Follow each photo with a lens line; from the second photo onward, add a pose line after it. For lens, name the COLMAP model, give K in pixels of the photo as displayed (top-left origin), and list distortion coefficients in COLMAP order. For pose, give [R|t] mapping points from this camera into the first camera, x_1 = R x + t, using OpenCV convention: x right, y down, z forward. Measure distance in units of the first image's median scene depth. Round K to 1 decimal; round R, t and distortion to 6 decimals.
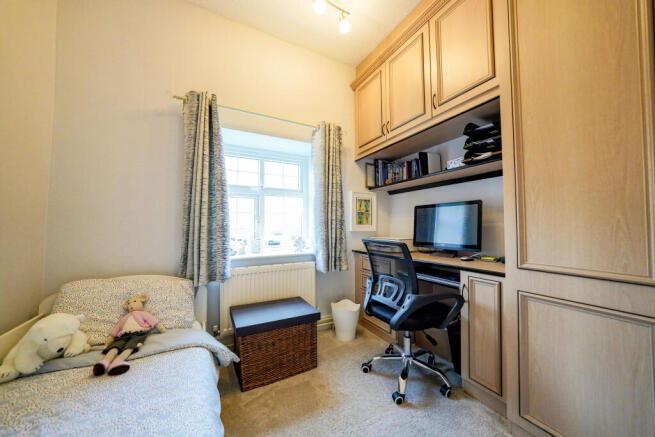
lens RADIAL K [[231.9, 0, 327.5], [0, 231.9, 218.5], [0, 0, 1]] dist [-0.029368, 0.008315]
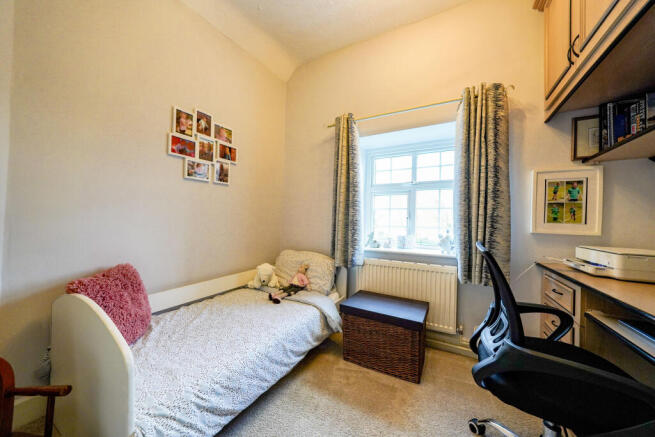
lens RADIAL K [[231.9, 0, 327.5], [0, 231.9, 218.5], [0, 0, 1]] dist [-0.029368, 0.008315]
pose [[0.526037, 0.005777, -0.850442, 0.427187], [0.003954, 0.999950, 0.009238, 0.008144], [0.850453, -0.008222, 0.525988, 0.214771]]
